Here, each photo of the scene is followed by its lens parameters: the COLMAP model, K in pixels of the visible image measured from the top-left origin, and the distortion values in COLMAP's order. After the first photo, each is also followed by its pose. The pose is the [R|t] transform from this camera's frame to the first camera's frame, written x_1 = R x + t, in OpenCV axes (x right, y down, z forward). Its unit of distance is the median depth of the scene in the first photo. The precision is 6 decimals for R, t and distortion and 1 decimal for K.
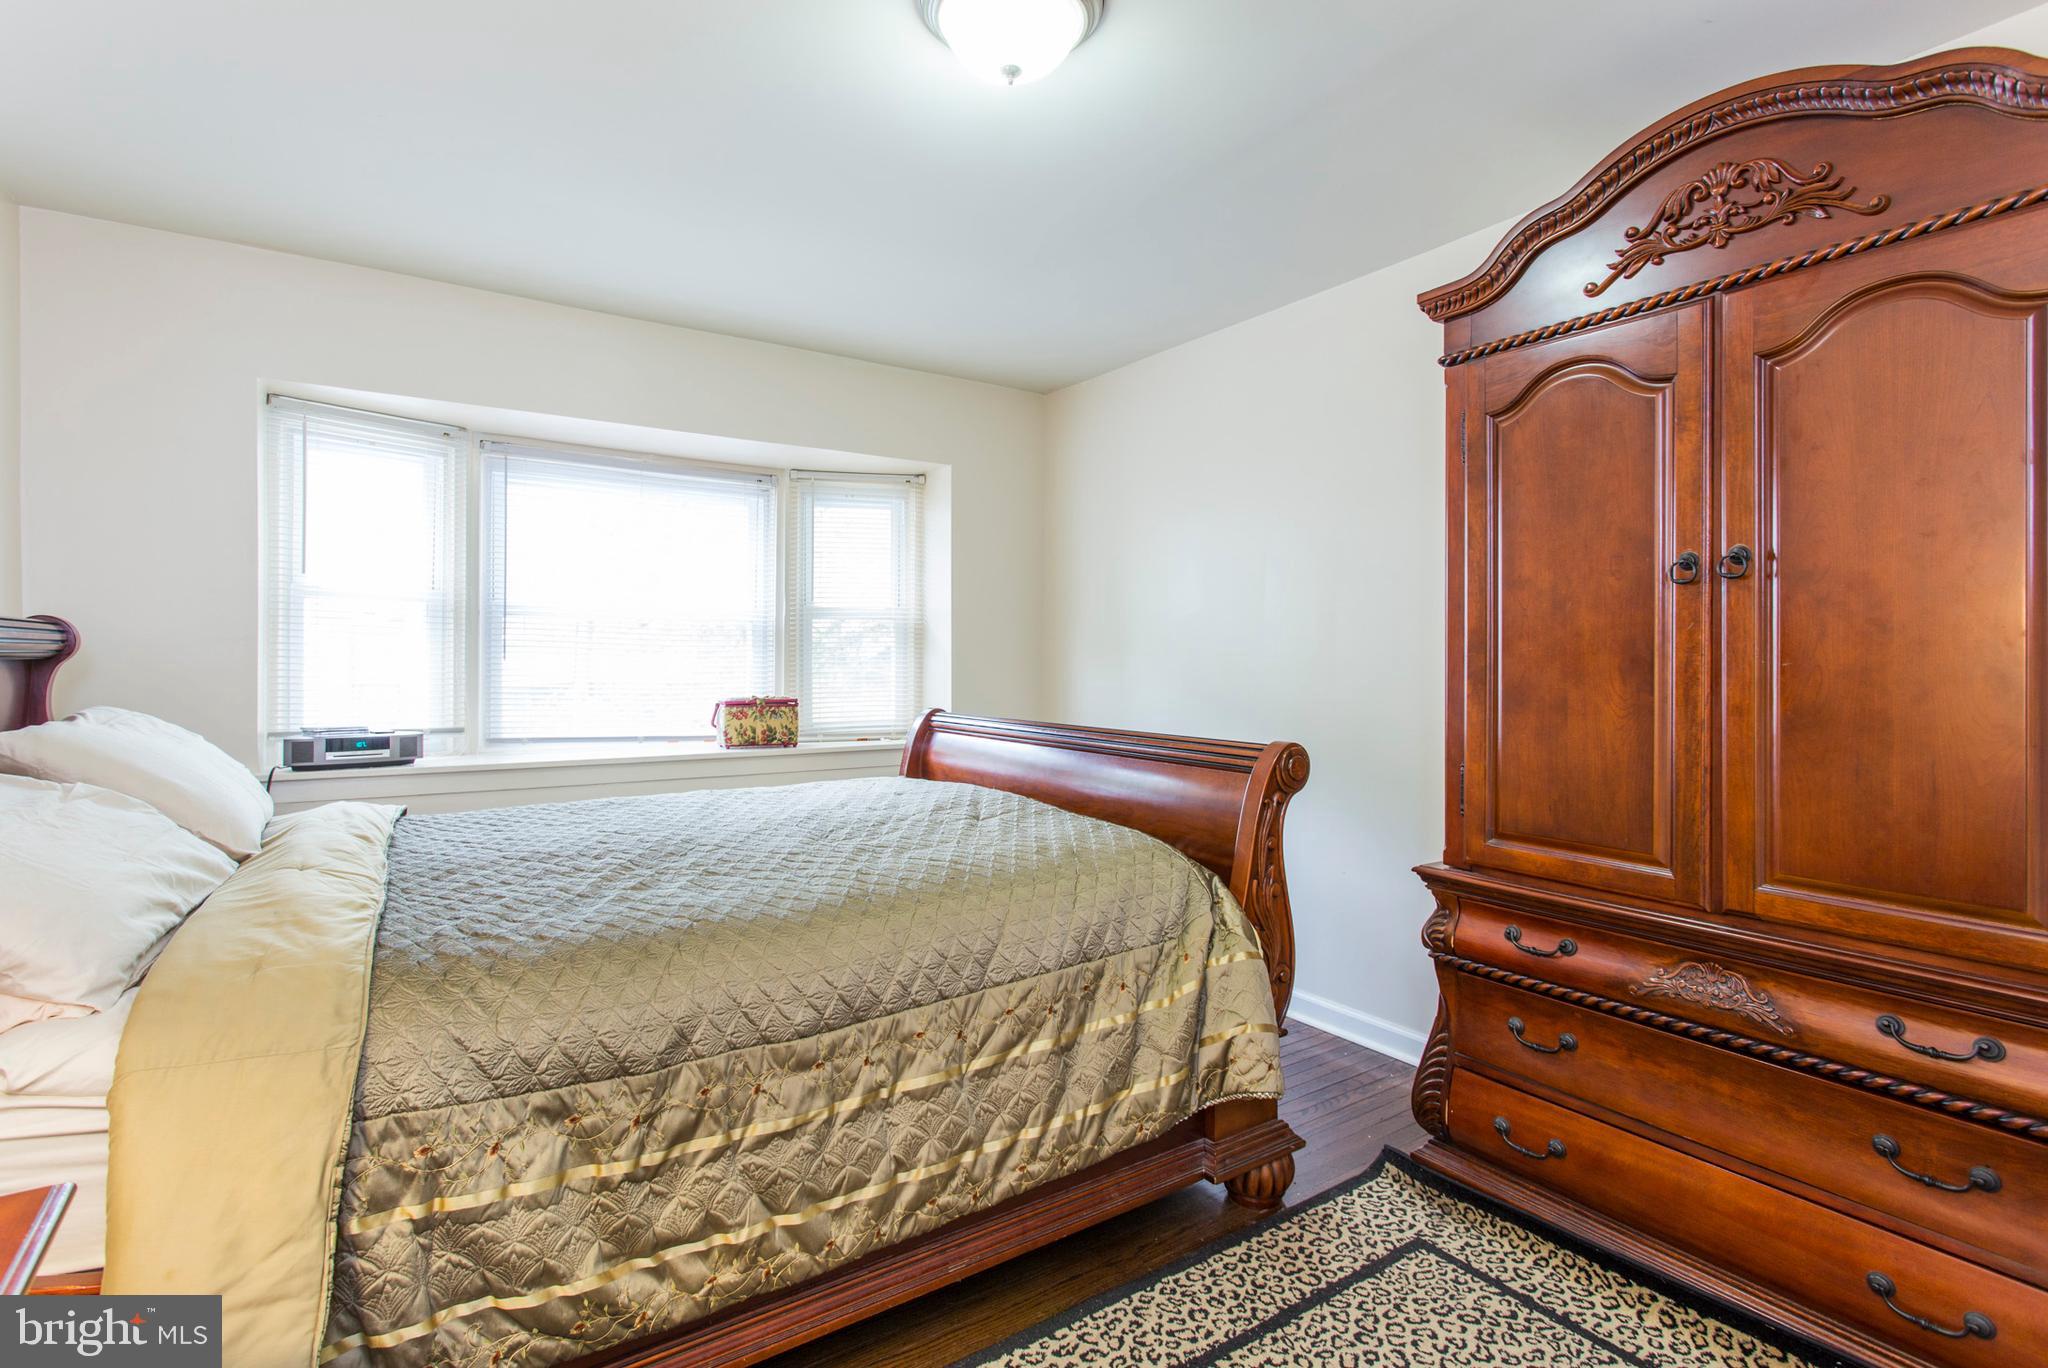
lens RADIAL K [[1007.0, 0, 1019.0], [0, 1007.0, 668.1], [0, 0, 1]] dist [-0.008896, 0.004055]
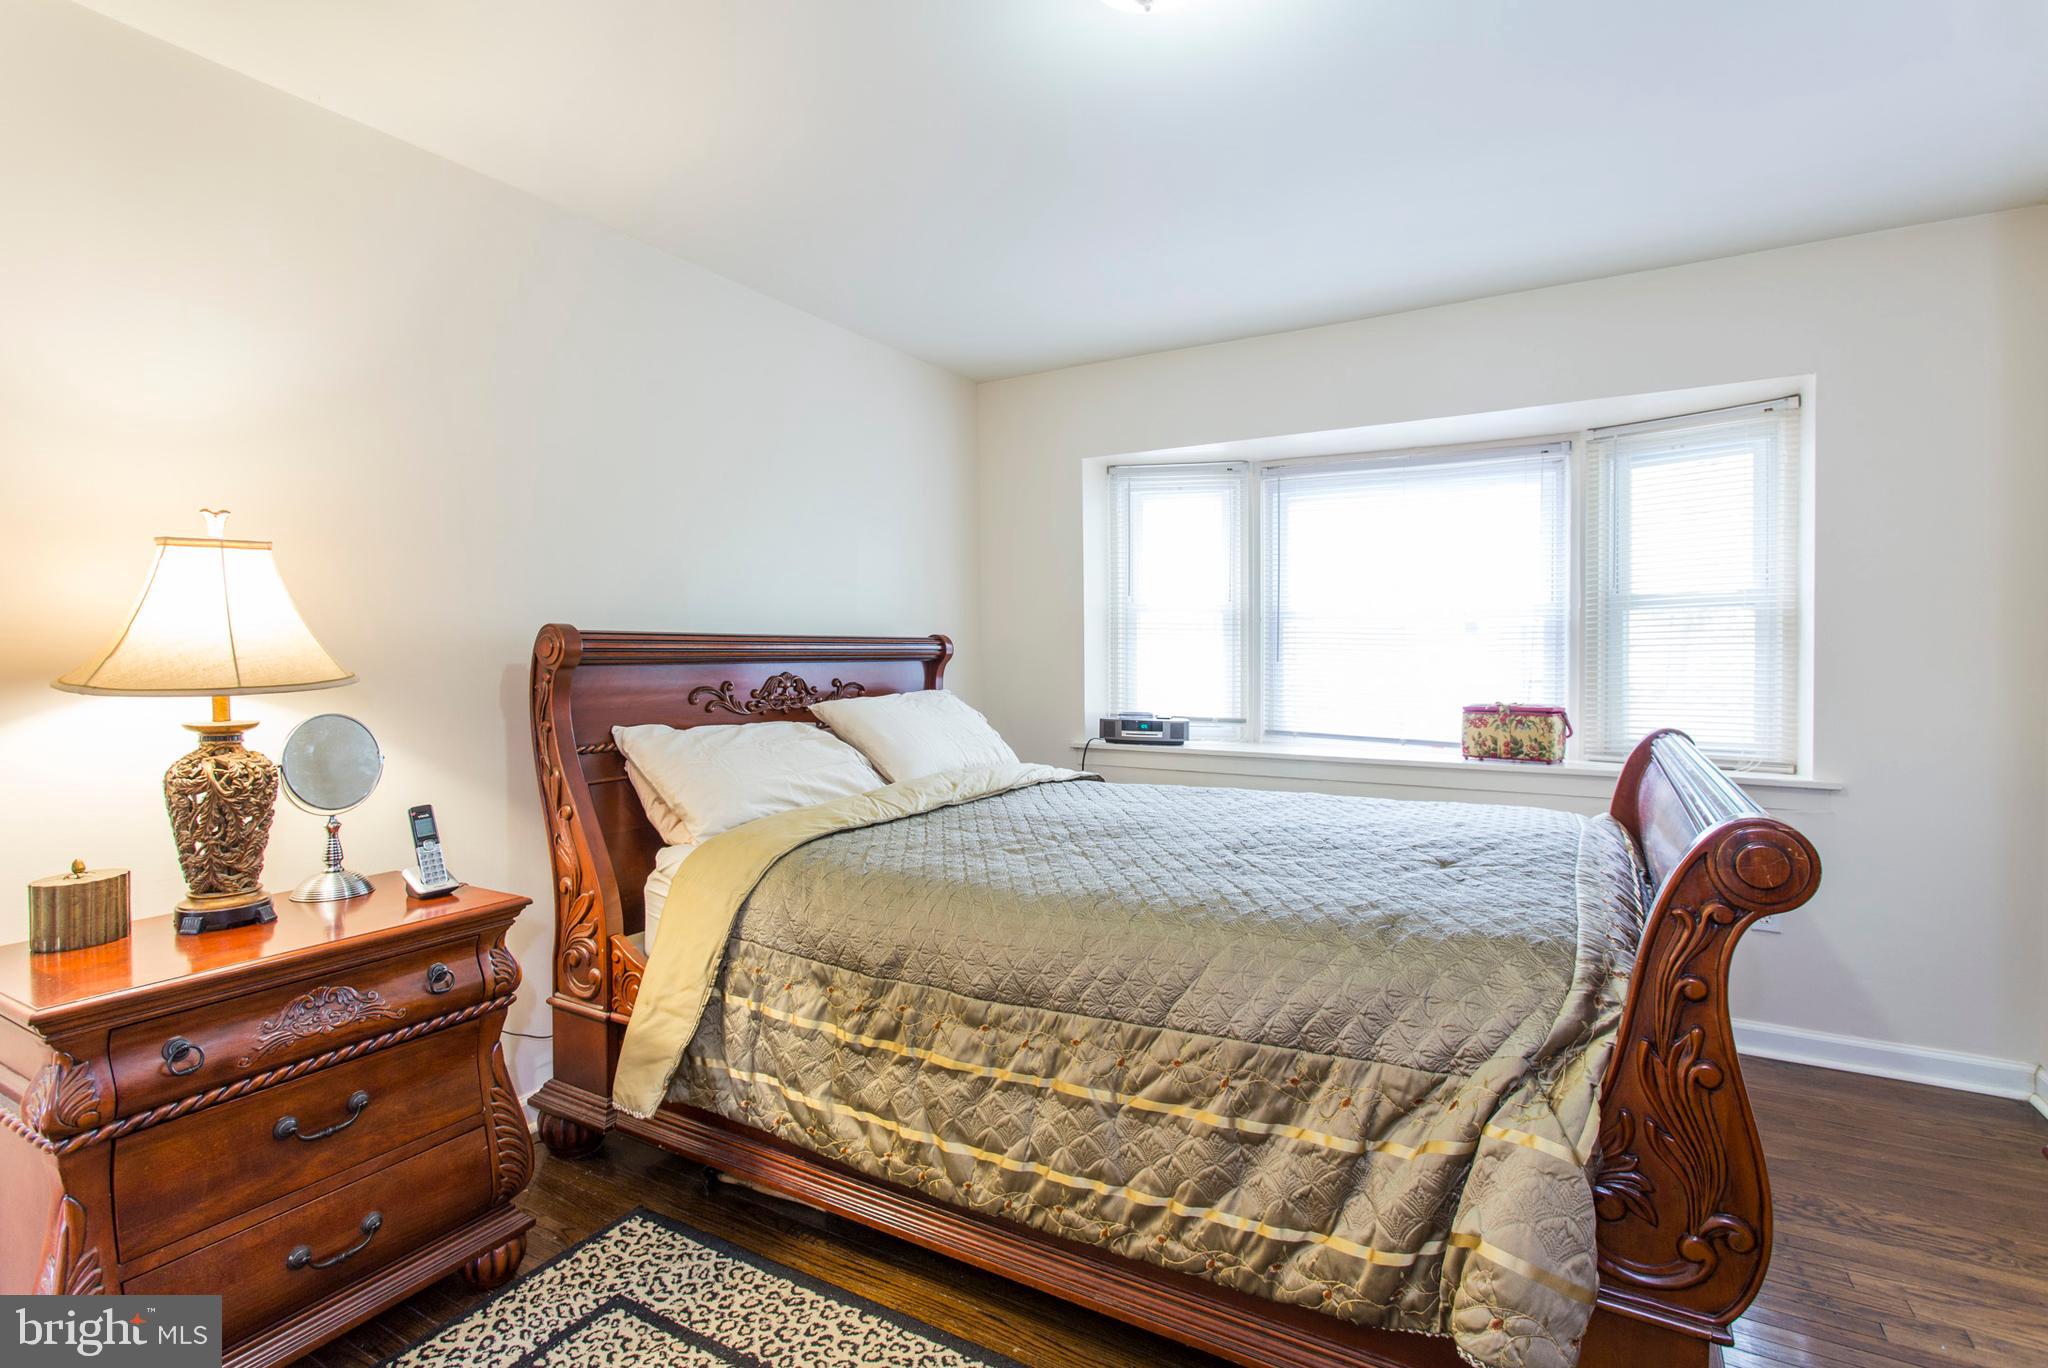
lens RADIAL K [[1007.0, 0, 1011.1], [0, 1007.0, 675.4], [0, 0, 1]] dist [-0.008896, 0.004055]
pose [[0.409232, 0.015026, -0.912306, 0.774775], [-0.005935, 0.999887, 0.013807, -0.010980], [0.912411, -0.000236, 0.409275, 0.534276]]
